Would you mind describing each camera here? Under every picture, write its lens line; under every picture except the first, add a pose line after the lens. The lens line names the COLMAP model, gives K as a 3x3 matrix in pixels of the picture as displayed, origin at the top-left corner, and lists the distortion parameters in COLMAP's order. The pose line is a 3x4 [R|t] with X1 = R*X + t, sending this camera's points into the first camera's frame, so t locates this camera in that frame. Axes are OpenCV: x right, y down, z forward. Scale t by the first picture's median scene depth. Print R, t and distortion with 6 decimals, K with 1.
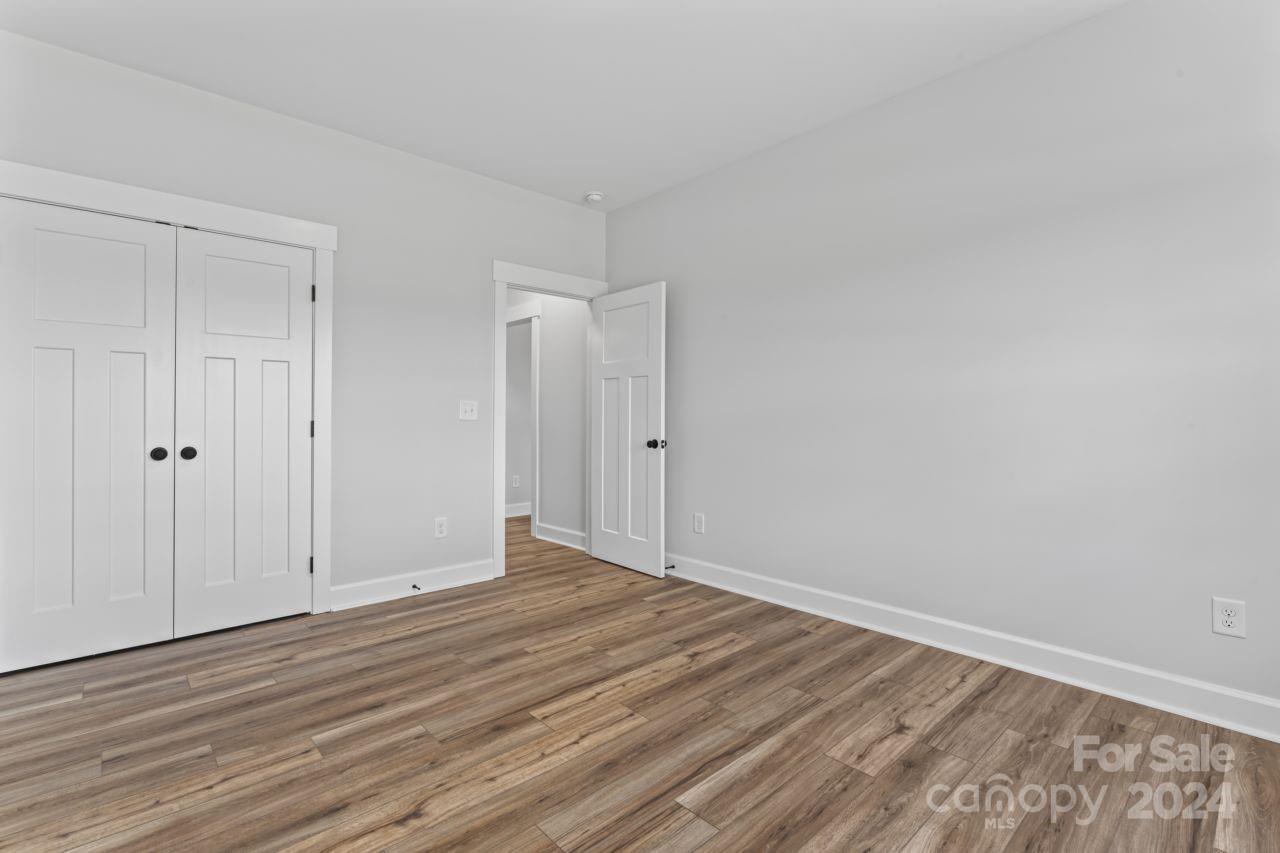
lens RADIAL K [[582.4, 0, 630.0], [0, 582.4, 415.5], [0, 0, 1]] dist [-0.001991, -0.000508]
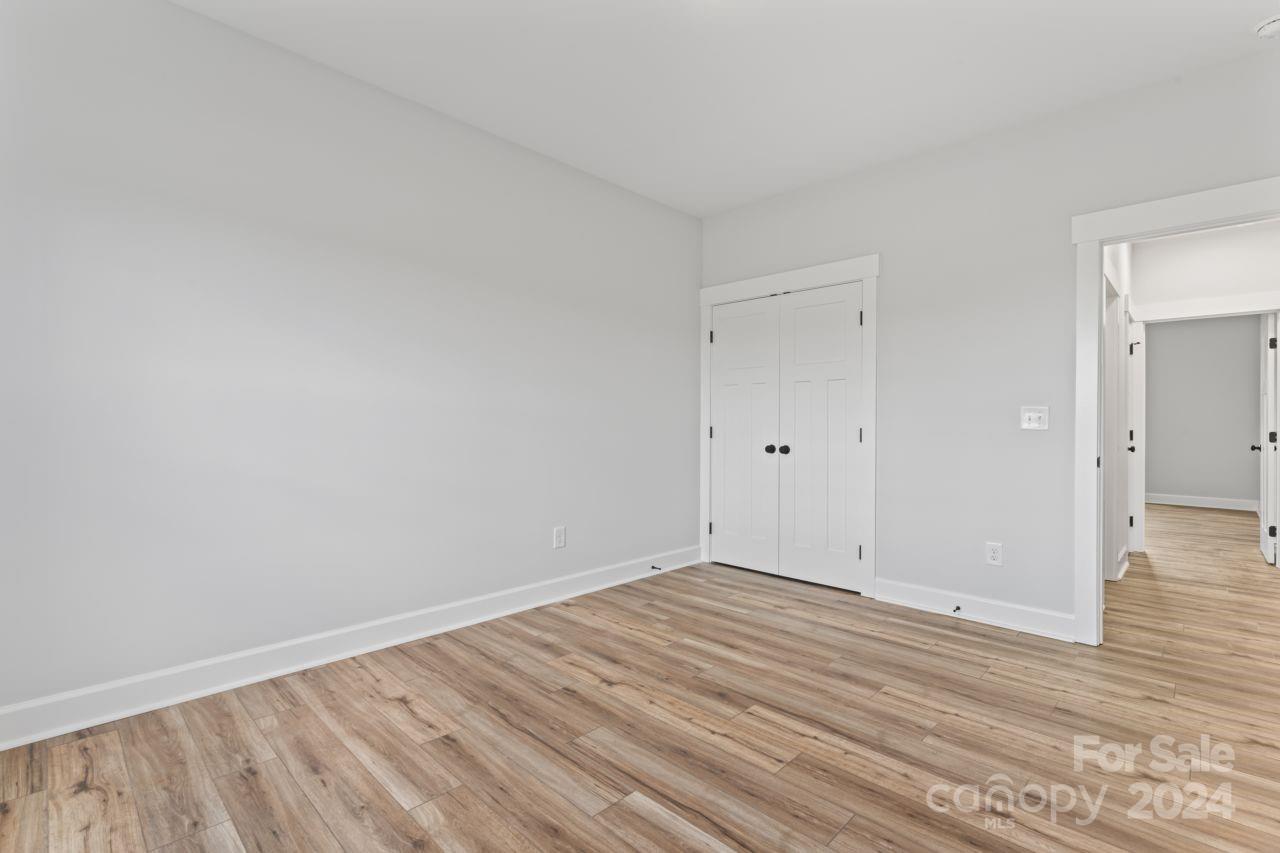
lens RADIAL K [[582.4, 0, 644.2], [0, 582.4, 415.8], [0, 0, 1]] dist [-0.001991, -0.000508]
pose [[0.073479, -0.013952, -0.997199, 0.805428], [-0.004291, 0.999888, -0.014306, 0.005342], [0.997288, 0.005330, 0.073411, 0.672130]]
